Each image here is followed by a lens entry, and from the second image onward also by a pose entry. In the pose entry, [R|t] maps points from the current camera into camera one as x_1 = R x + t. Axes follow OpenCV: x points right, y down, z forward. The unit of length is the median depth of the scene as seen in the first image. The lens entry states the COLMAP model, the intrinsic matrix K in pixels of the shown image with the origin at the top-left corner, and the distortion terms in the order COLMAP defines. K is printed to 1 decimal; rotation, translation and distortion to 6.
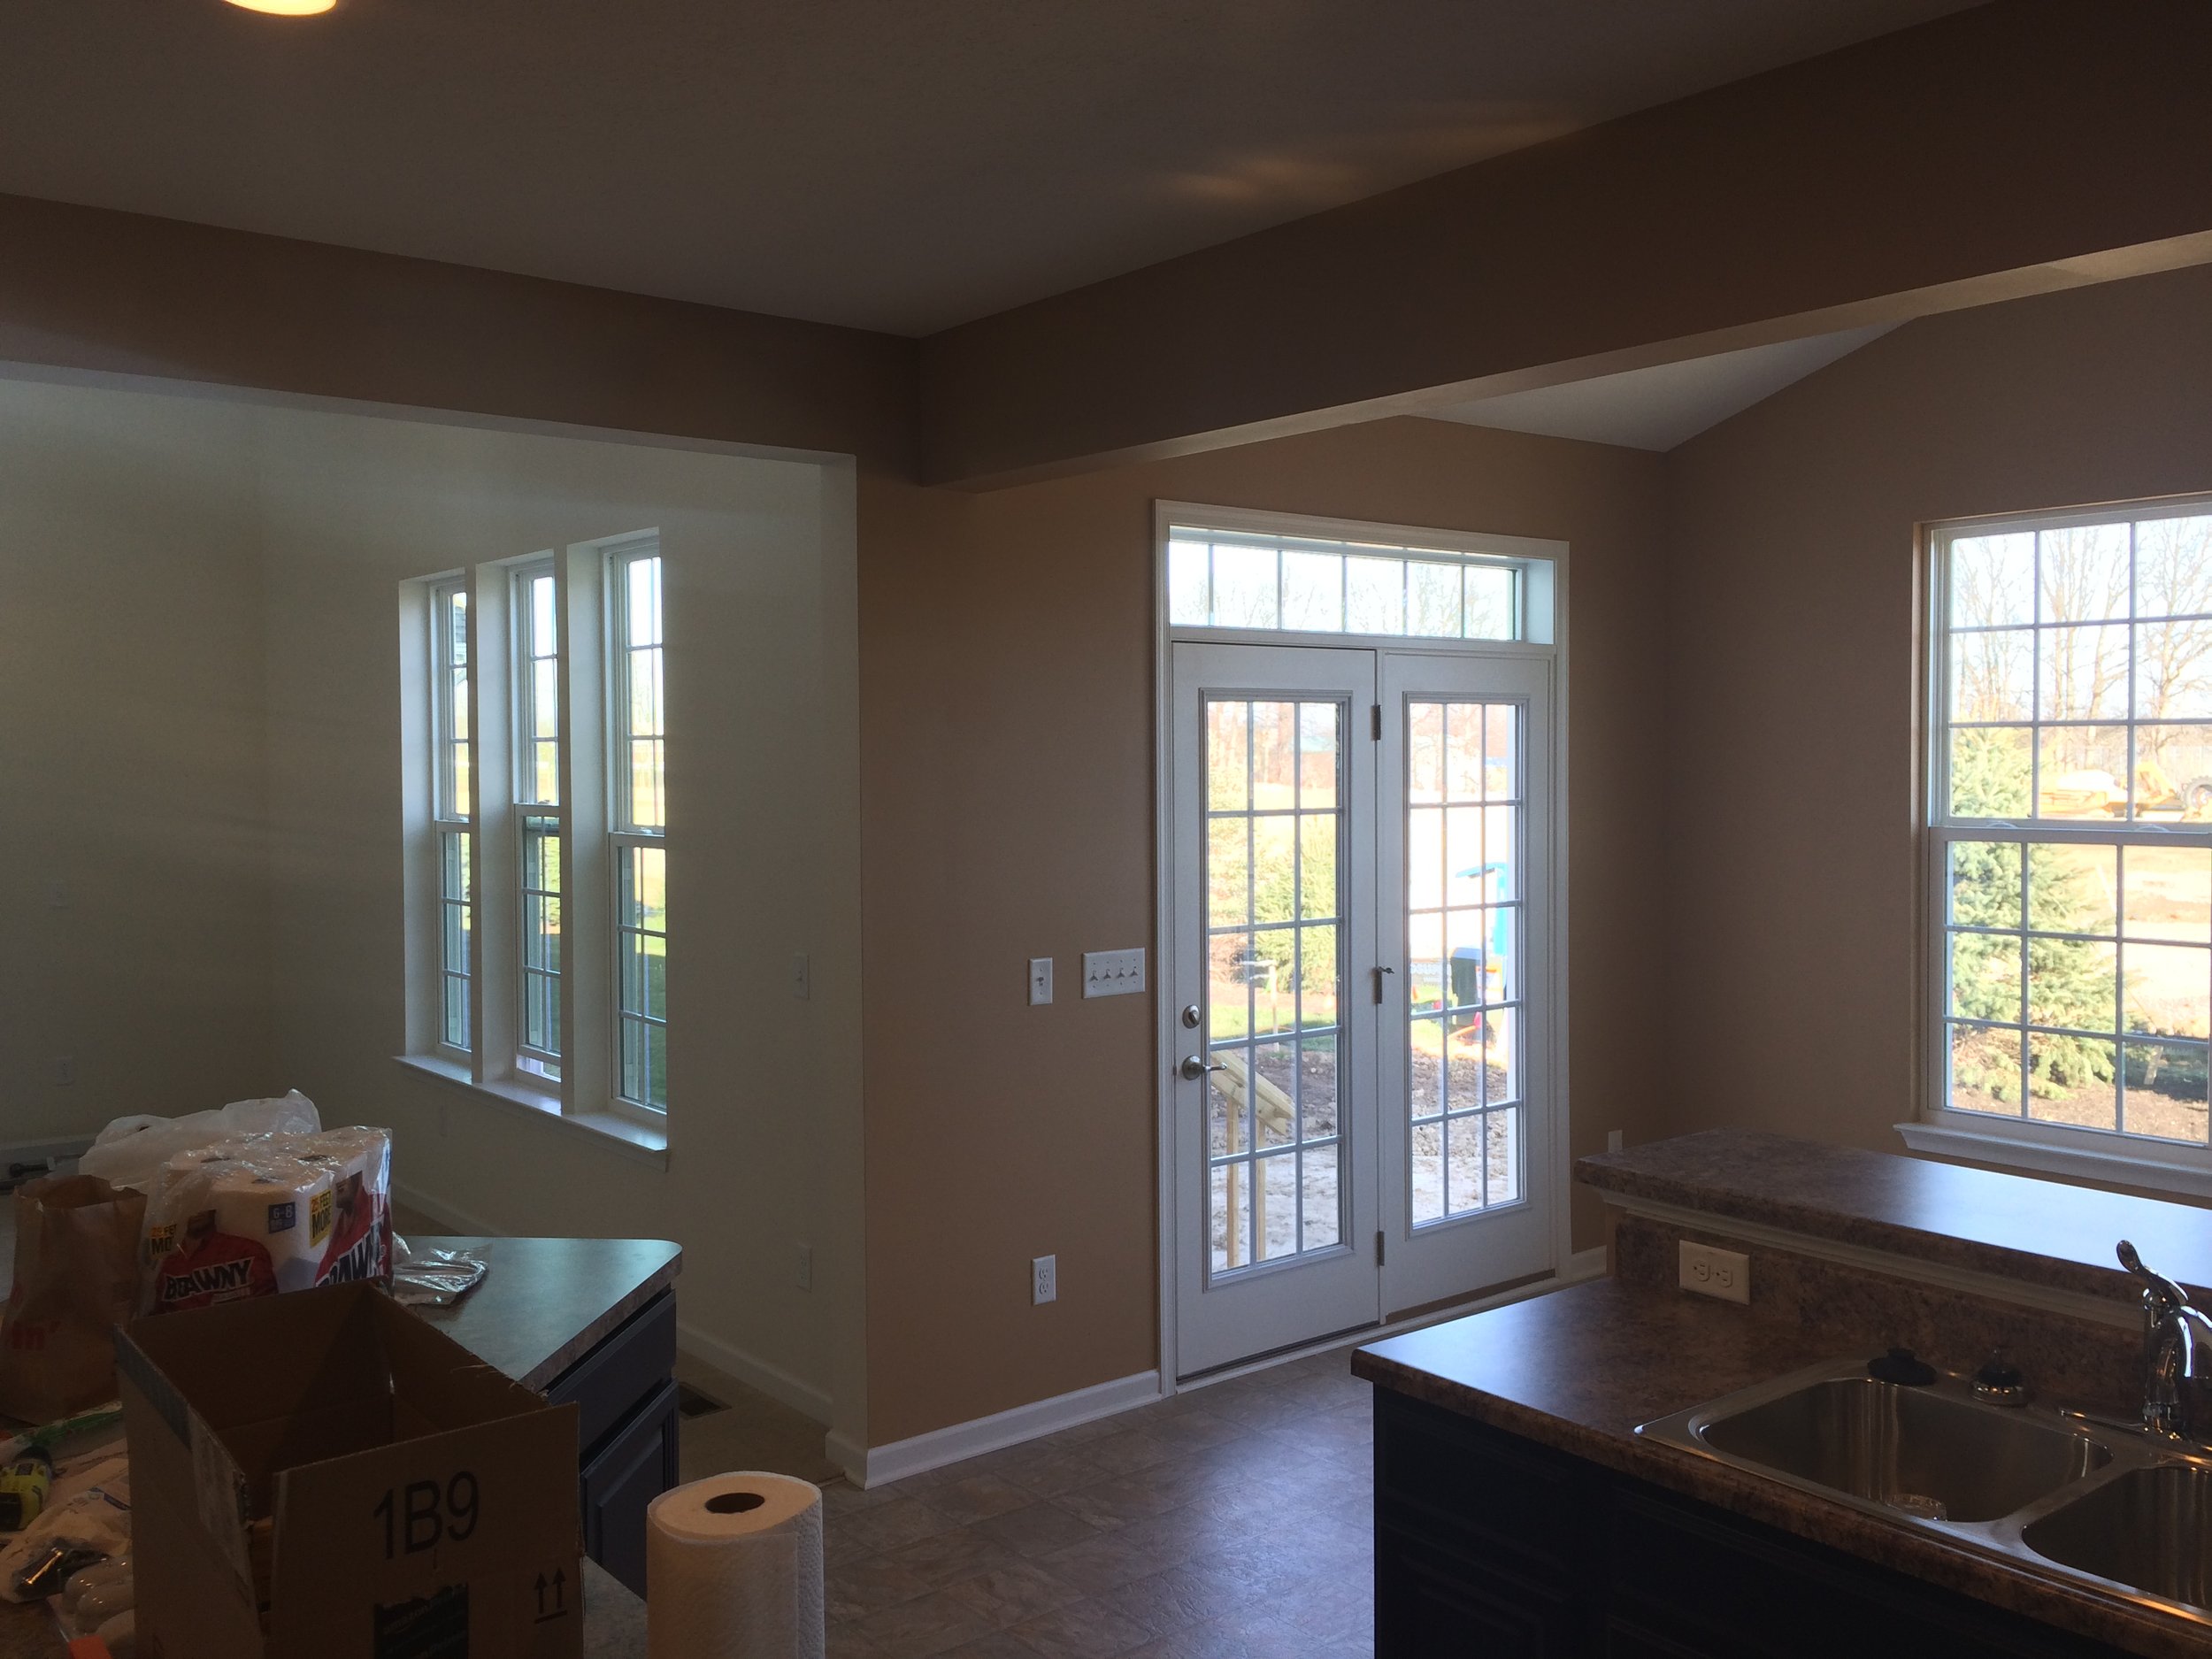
lens RADIAL K [[1895.4, 0, 1097.3], [0, 1895.4, 828.8], [0, 0, 1]] dist [0.095288, -0.121592]
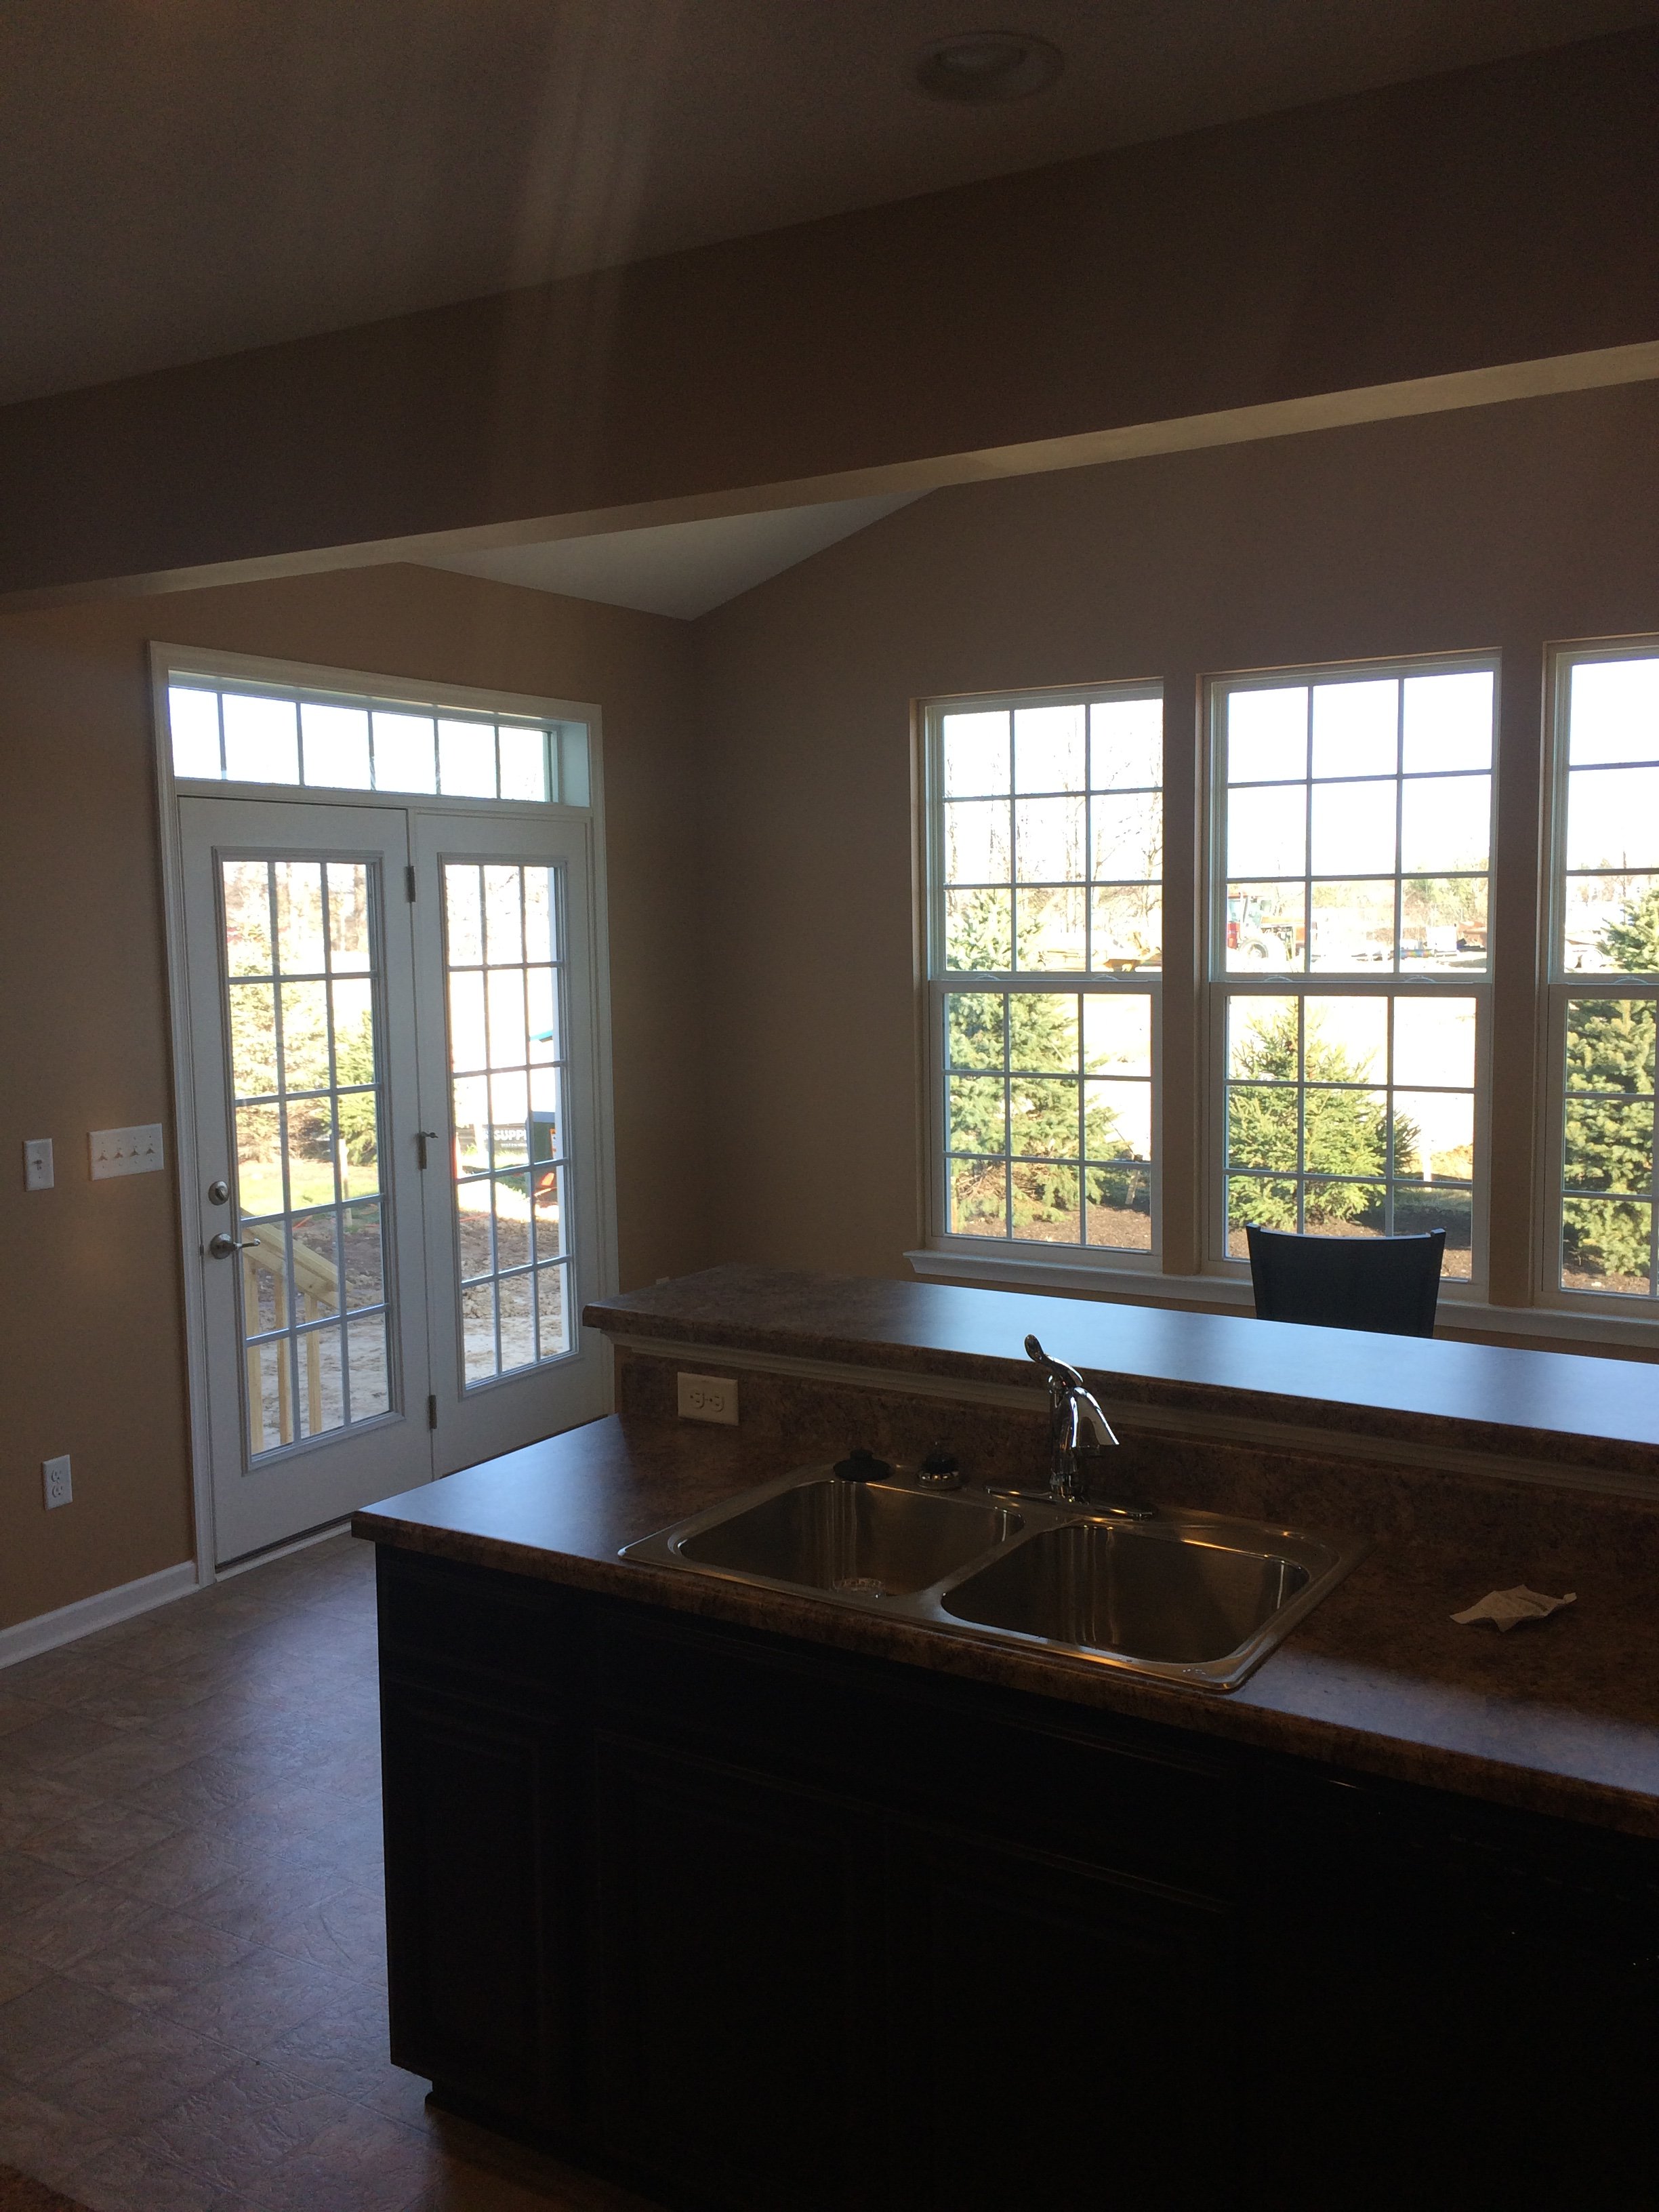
lens RADIAL K [[1895.4, 0, 838.3], [0, 1895.4, 1107.0], [0, 0, 1]] dist [0.095288, -0.121592]
pose [[0.942751, -0.041070, 0.330960, 0.026217], [0.021709, 0.997841, 0.061985, 0.002909], [-0.332791, -0.051252, 0.941607, -0.006086]]
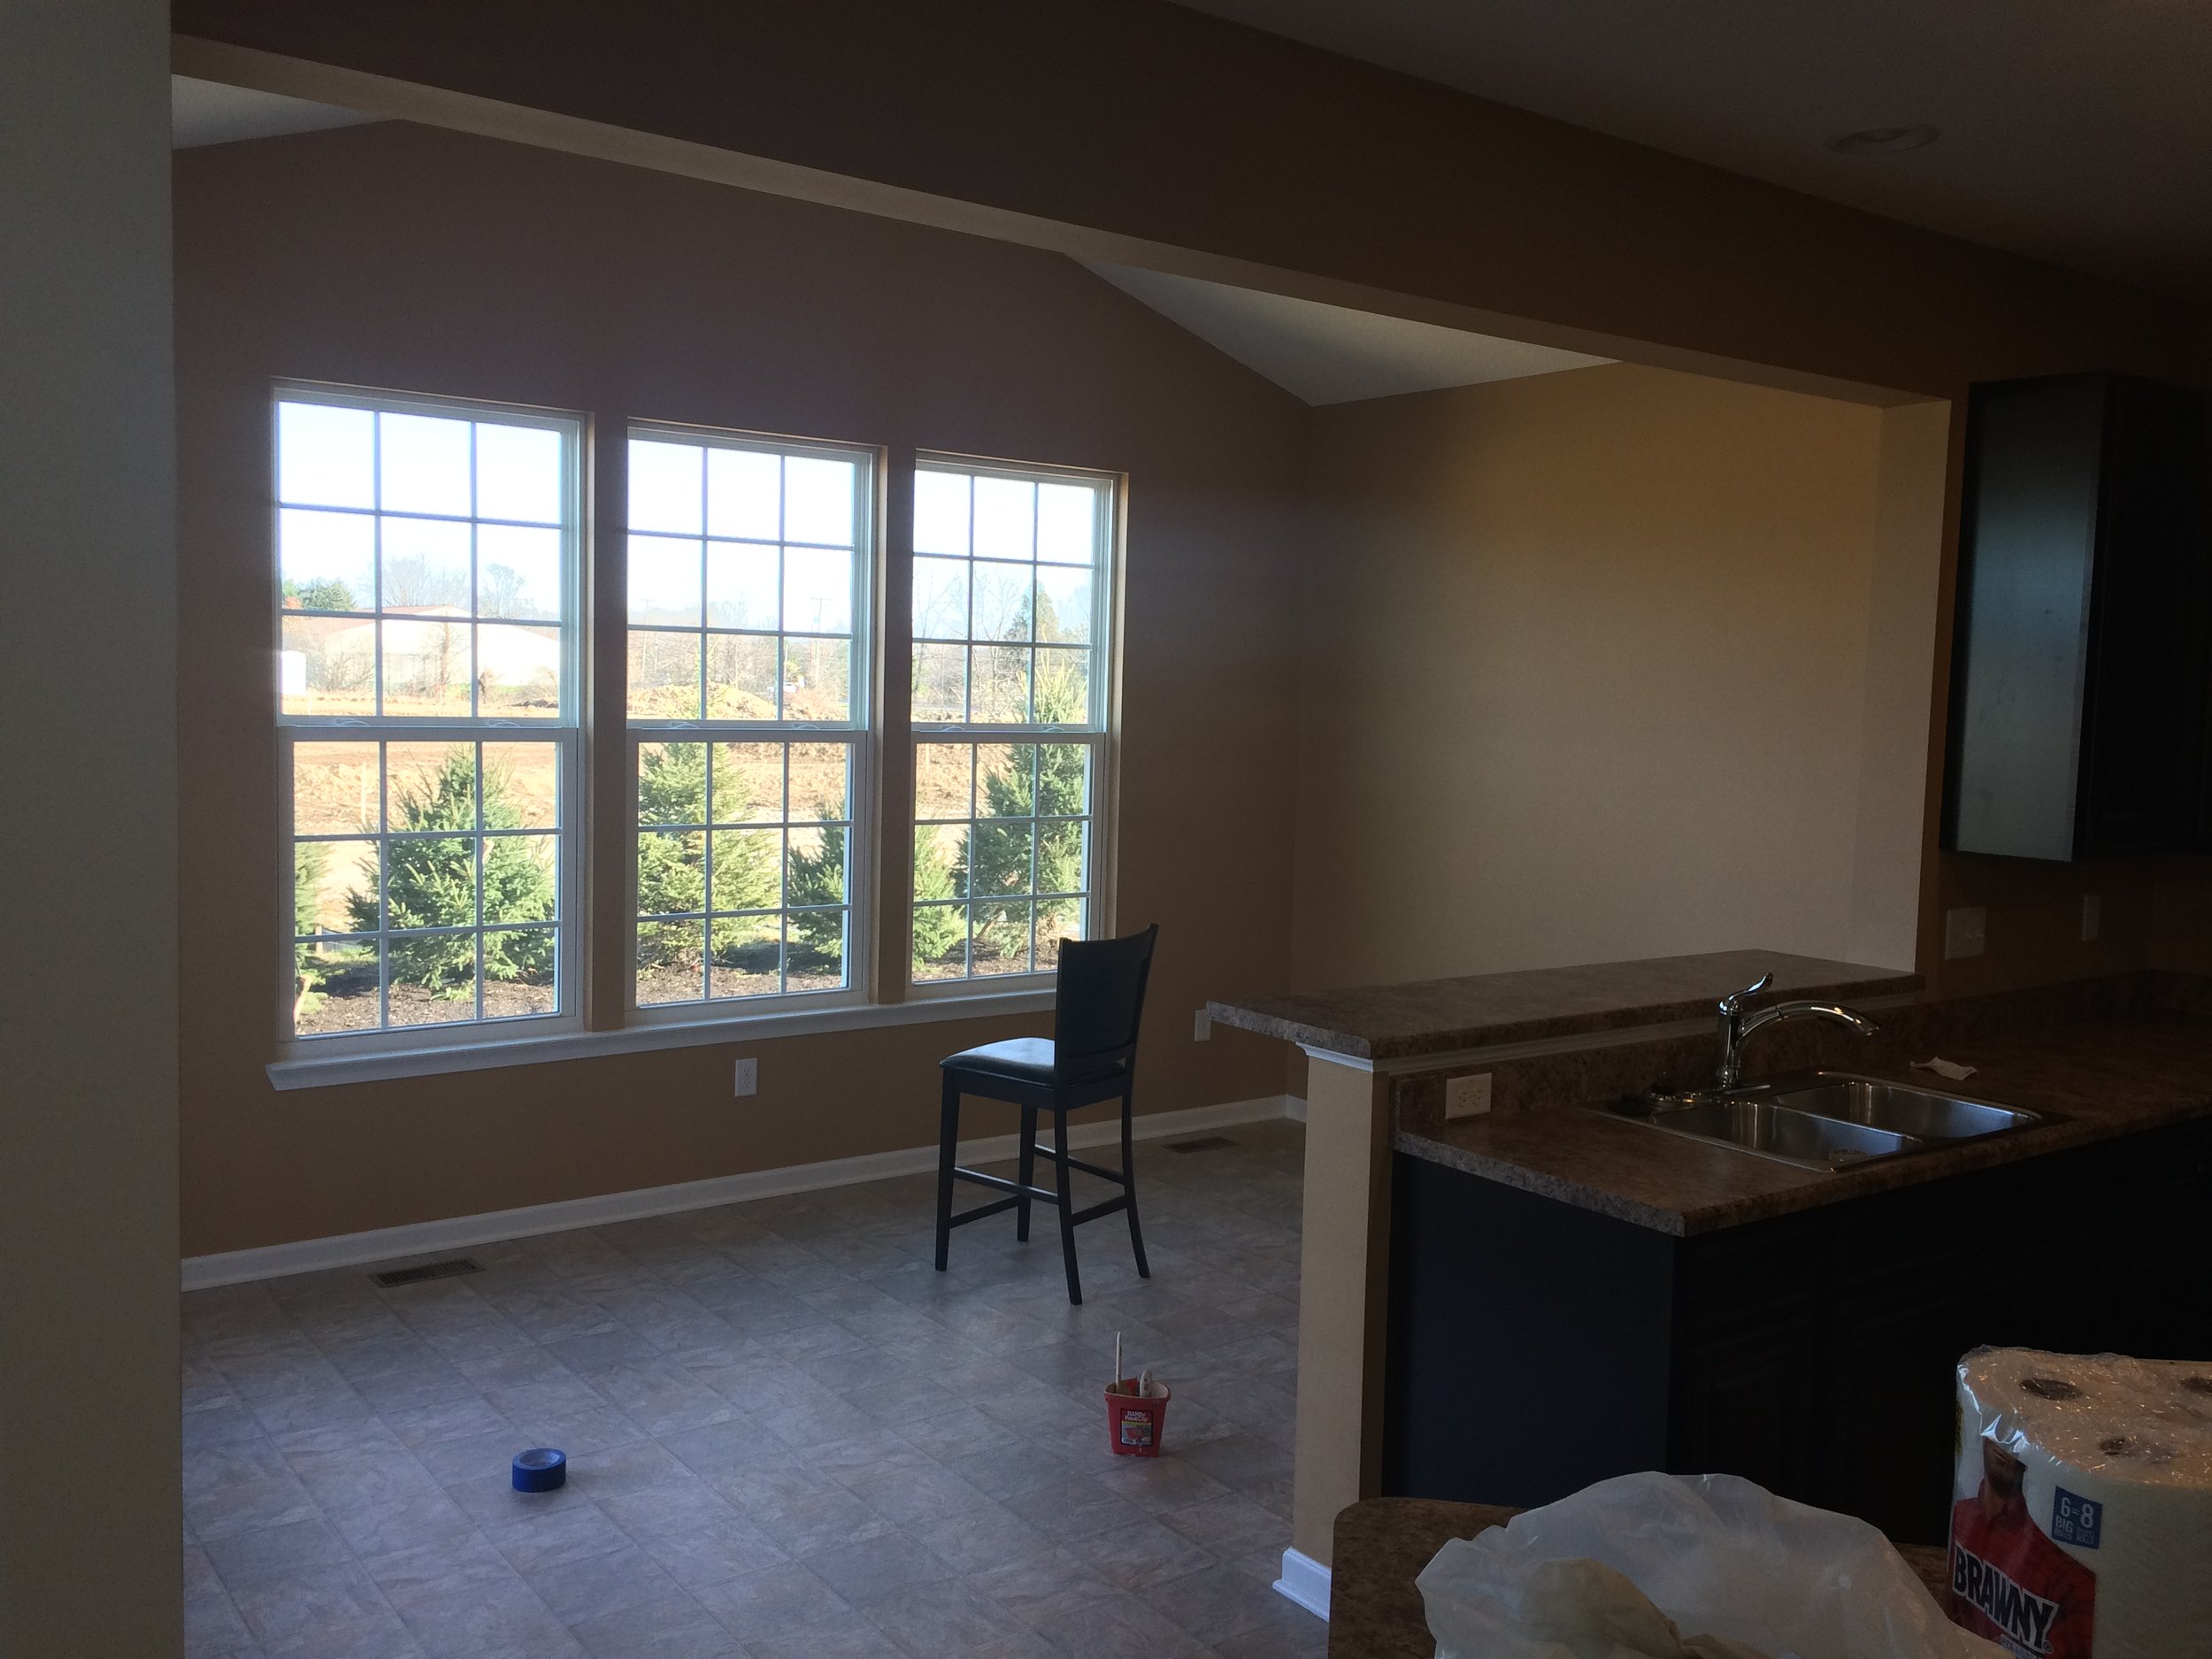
lens RADIAL K [[1895.4, 0, 1097.3], [0, 1895.4, 828.8], [0, 0, 1]] dist [0.095288, -0.121592]
pose [[0.033765, -0.075132, 0.996602, -0.493992], [0.012297, 0.997126, 0.074755, -0.017648], [-0.999354, 0.009731, 0.034592, 0.669971]]
